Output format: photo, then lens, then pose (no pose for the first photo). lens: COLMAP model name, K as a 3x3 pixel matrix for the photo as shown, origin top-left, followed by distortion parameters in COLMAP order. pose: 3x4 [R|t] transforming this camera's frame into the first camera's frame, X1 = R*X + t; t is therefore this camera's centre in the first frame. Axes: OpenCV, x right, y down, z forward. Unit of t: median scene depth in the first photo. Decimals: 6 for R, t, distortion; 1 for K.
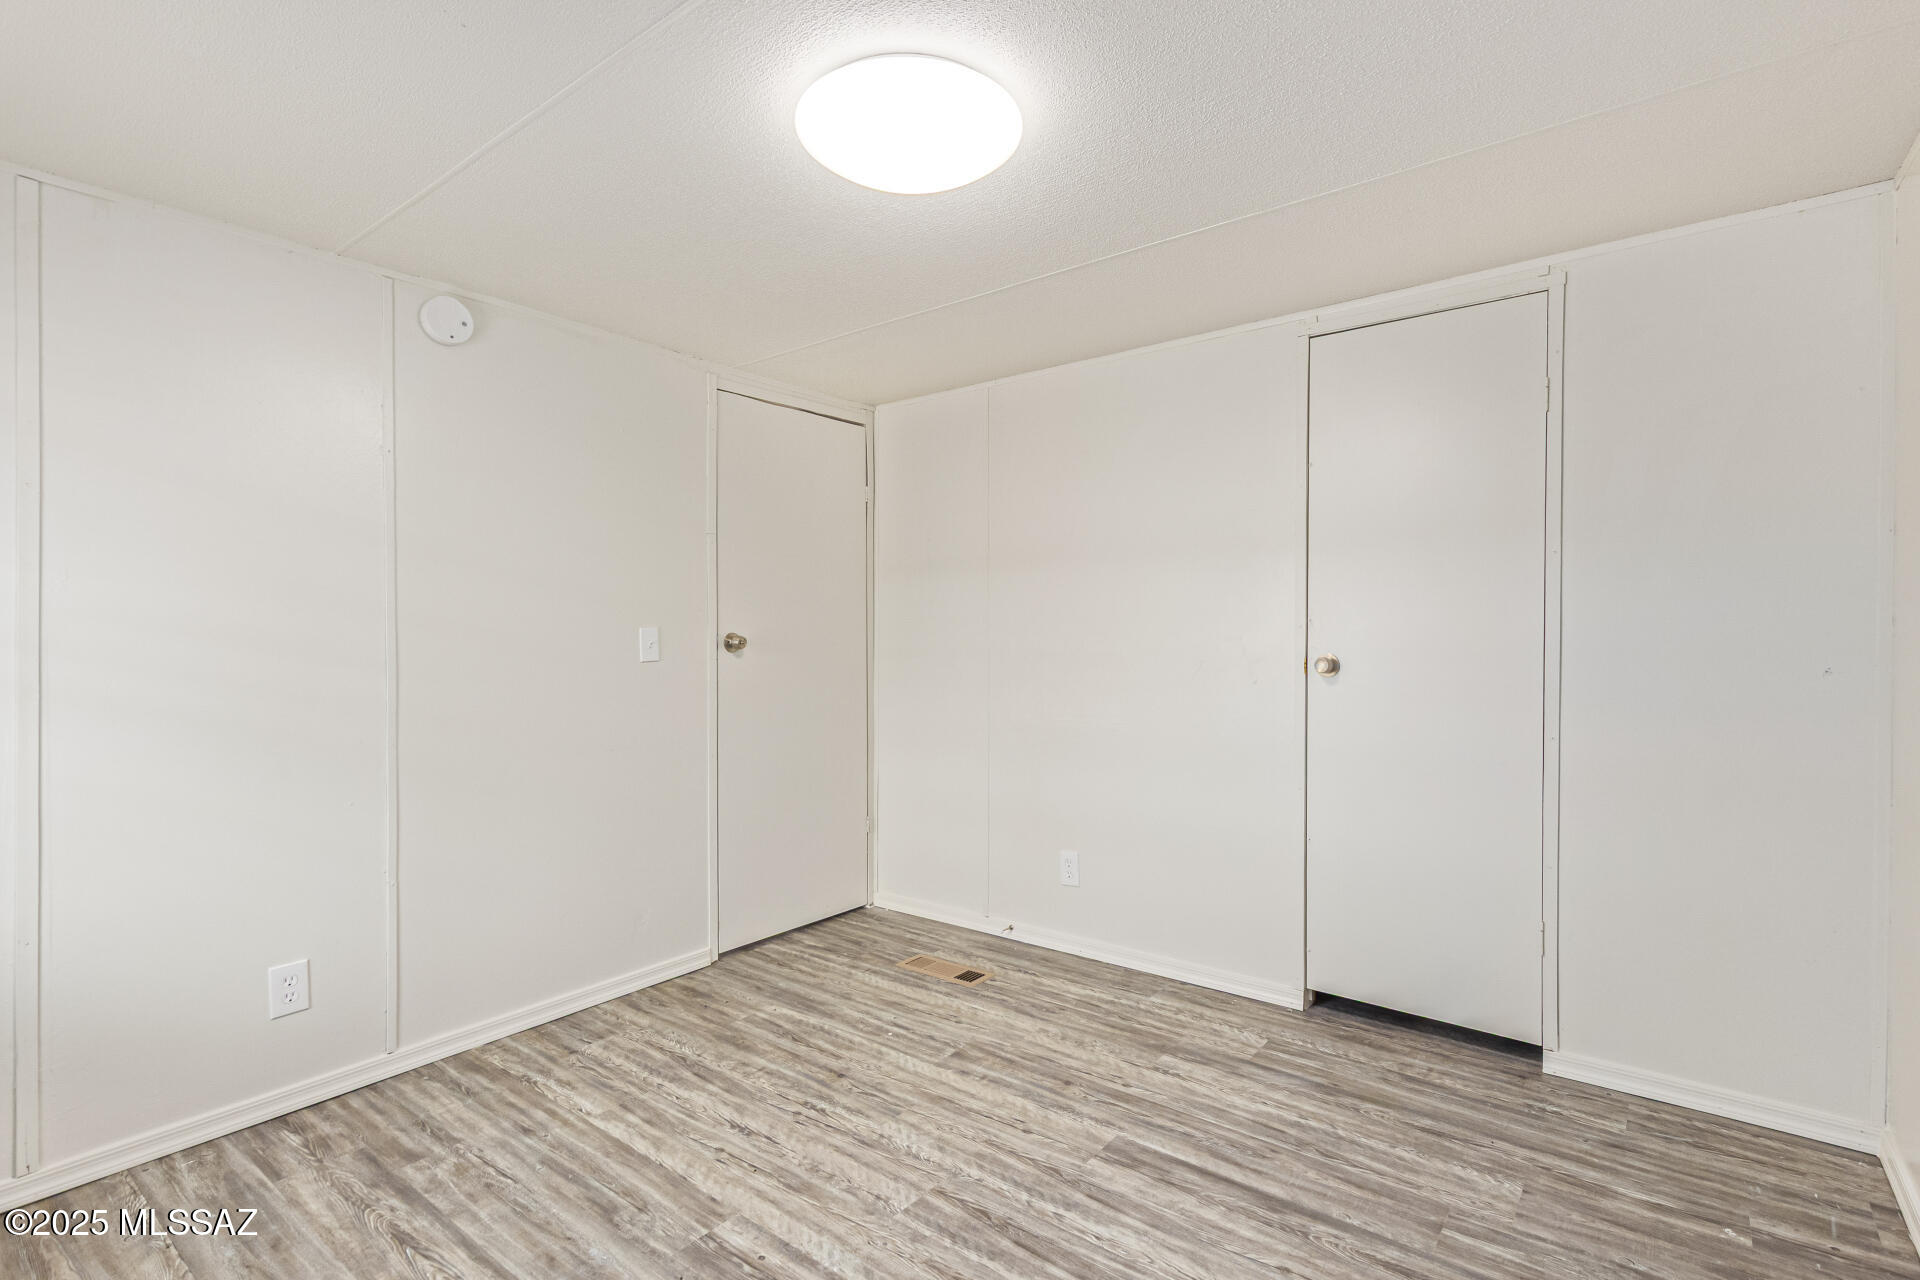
lens RADIAL K [[917.7, 0, 961.7], [0, 917.7, 638.7], [0, 0, 1]] dist [0.004651, -0.001827]
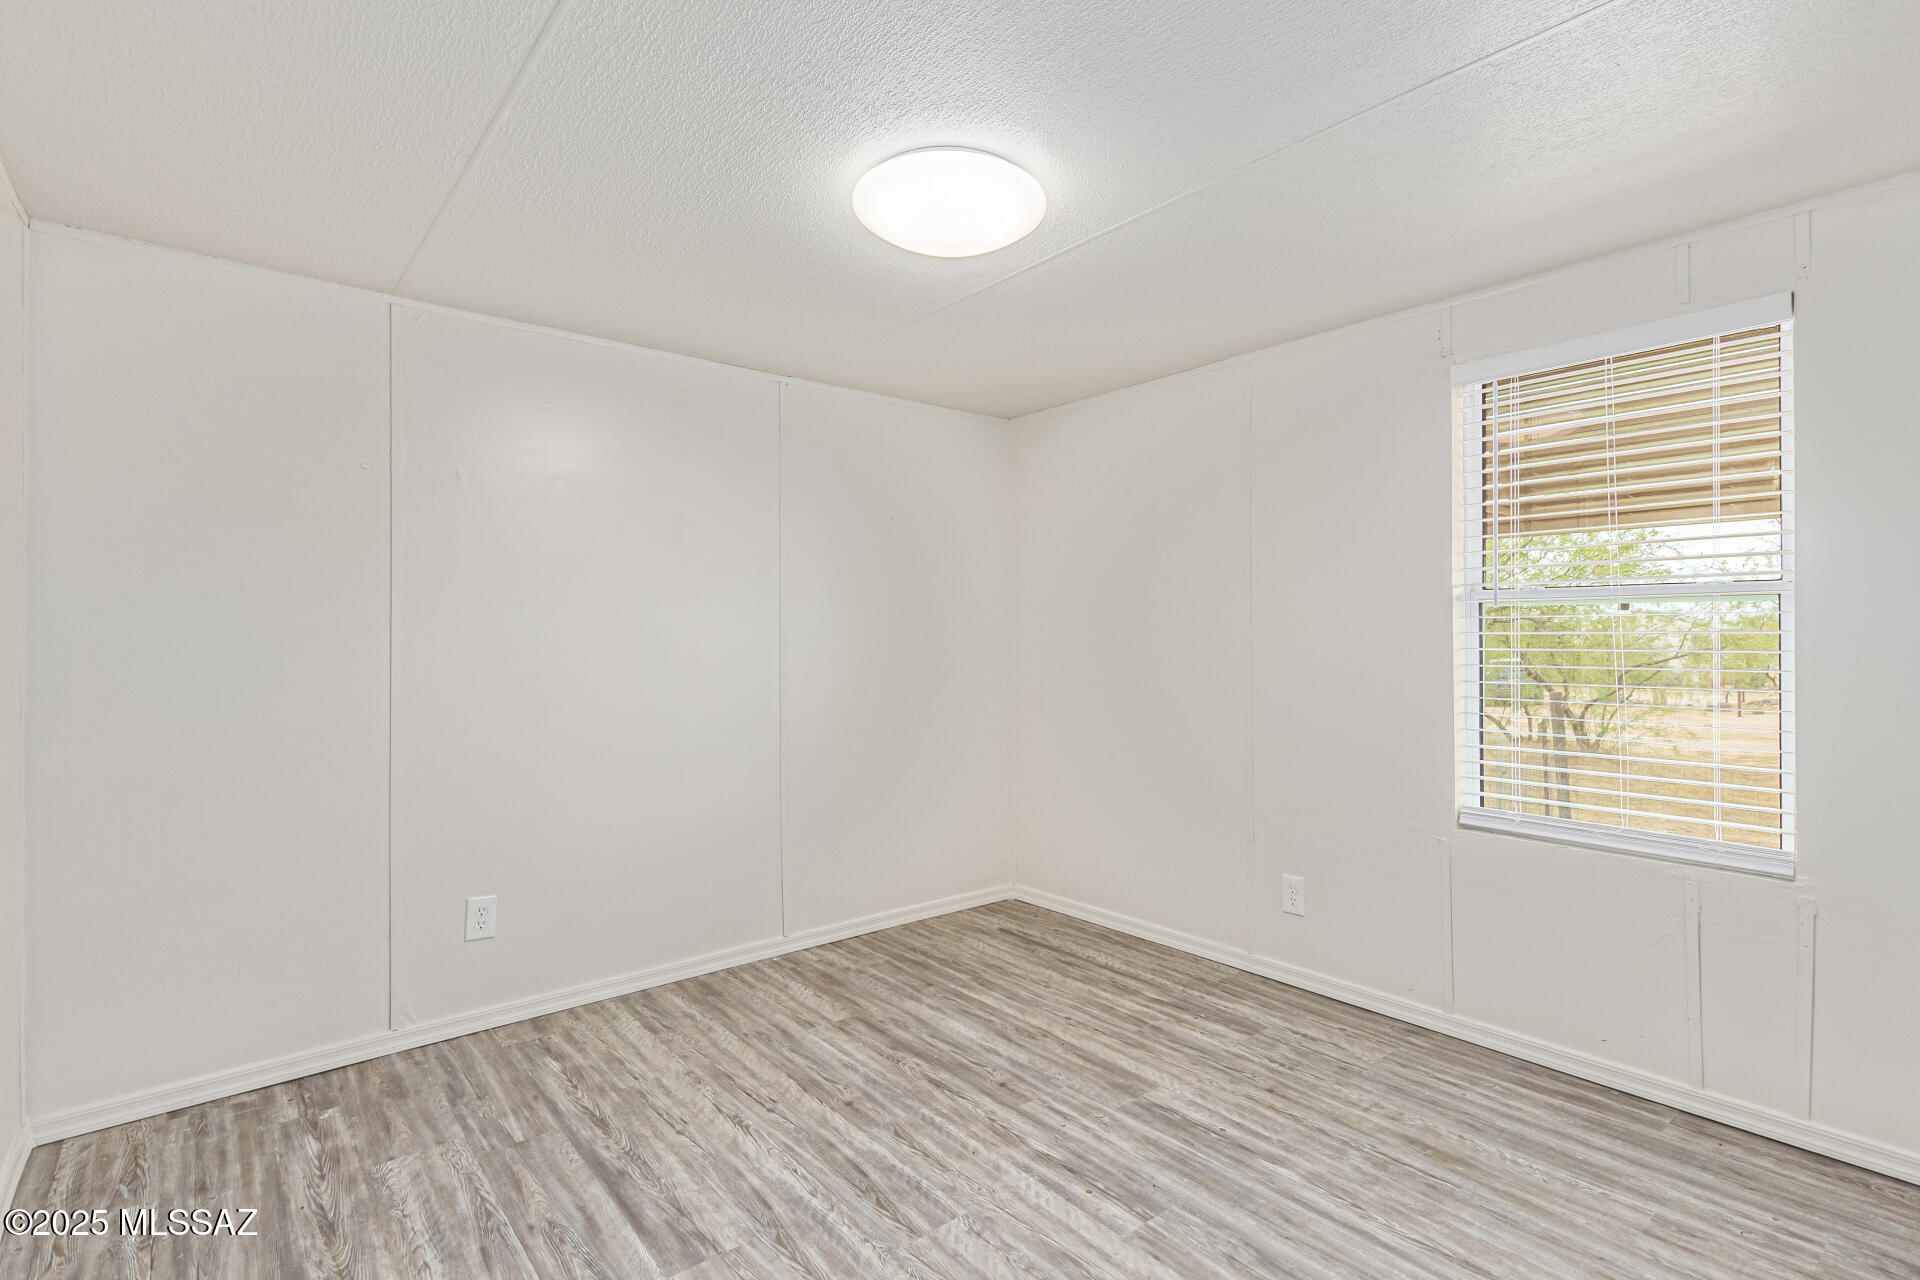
lens RADIAL K [[917.7, 0, 958.4], [0, 917.7, 639.6], [0, 0, 1]] dist [0.004651, -0.001827]
pose [[-0.977615, 0.009369, 0.210195, -0.281405], [0.010110, 0.999946, 0.002448, -0.006887], [-0.210160, 0.004518, -0.977656, 1.971498]]
